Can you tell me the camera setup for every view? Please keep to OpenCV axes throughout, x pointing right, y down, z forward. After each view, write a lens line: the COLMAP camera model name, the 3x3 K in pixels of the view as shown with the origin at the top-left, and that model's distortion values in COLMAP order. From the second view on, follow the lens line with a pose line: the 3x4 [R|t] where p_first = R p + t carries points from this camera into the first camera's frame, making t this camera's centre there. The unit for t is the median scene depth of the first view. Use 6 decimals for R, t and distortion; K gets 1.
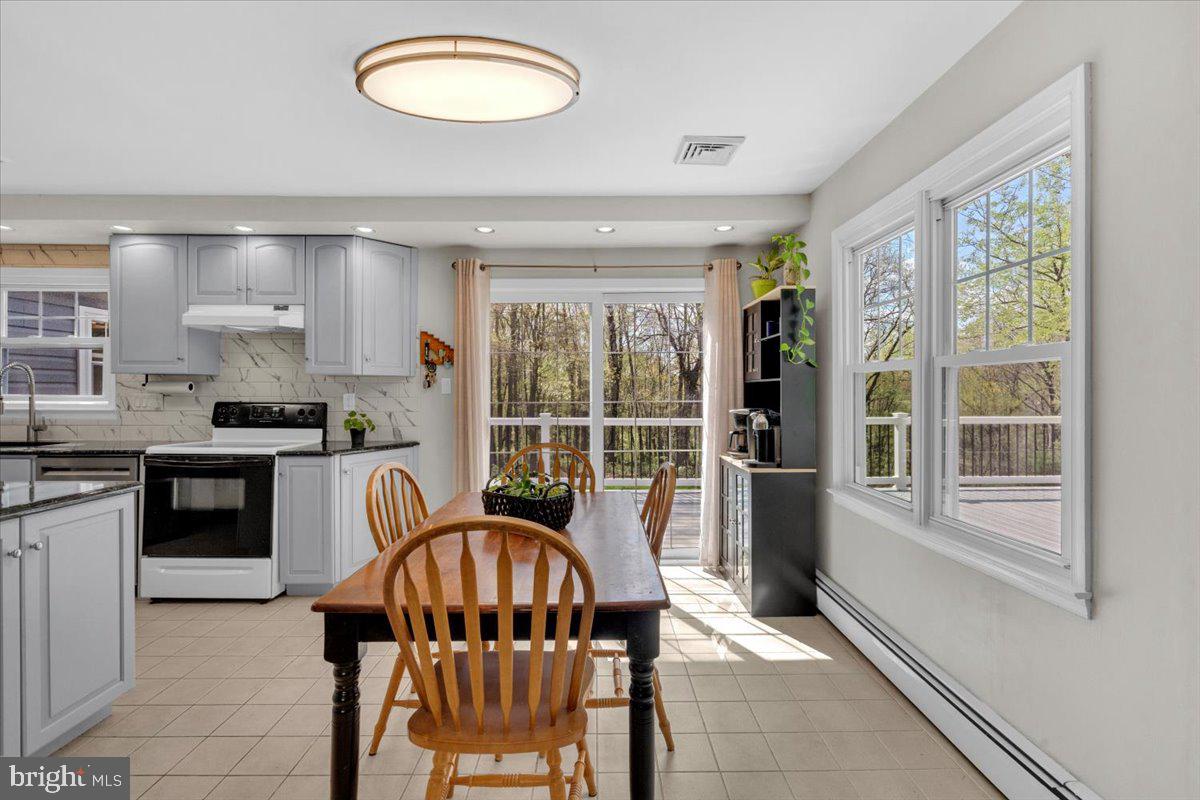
lens RADIAL K [[557.7, 0, 607.9], [0, 557.7, 398.6], [0, 0, 1]] dist [0.000629, 0.001913]
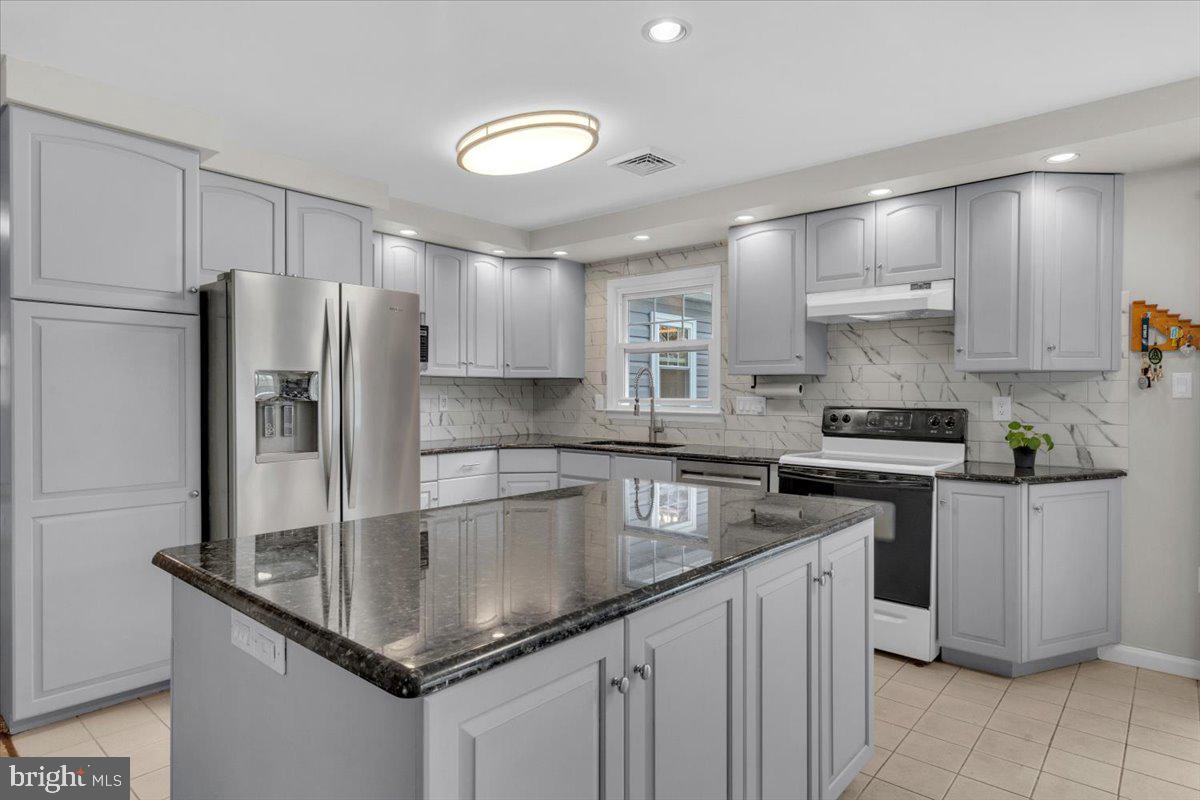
lens RADIAL K [[675.9, 0, 583.2], [0, 675.9, 407.2], [0, 0, 1]] dist [-0.002722, 0.001786]
pose [[0.734593, 0.012570, -0.678391, -0.290676], [-0.008629, 0.999921, 0.009184, 0.001183], [0.678453, -0.000893, 0.734643, -0.008332]]
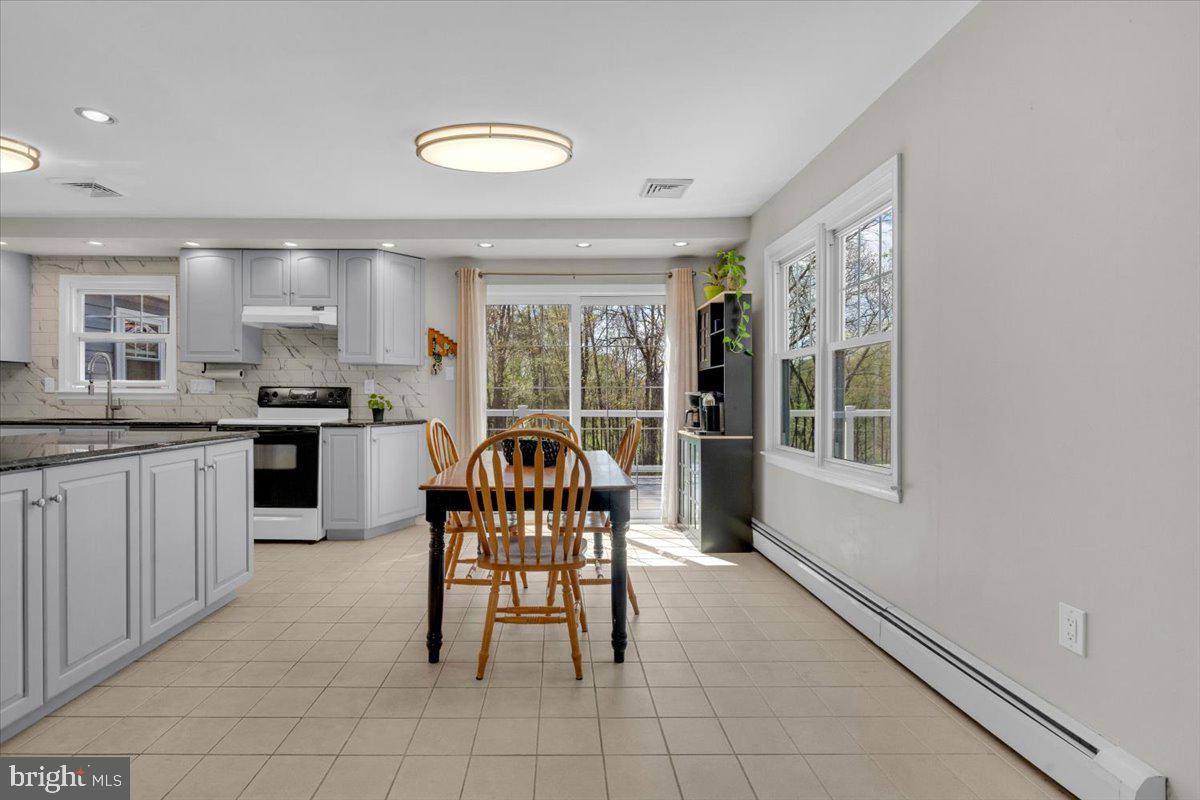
lens RADIAL K [[579.0, 0, 567.8], [0, 579.0, 400.1], [0, 0, 1]] dist [-0.000328, 0.000352]
pose [[0.999974, 0.002002, -0.006904, -0.029291], [-0.002052, 0.999972, -0.007231, 0.046206], [0.006889, 0.007245, 0.999950, -0.263539]]
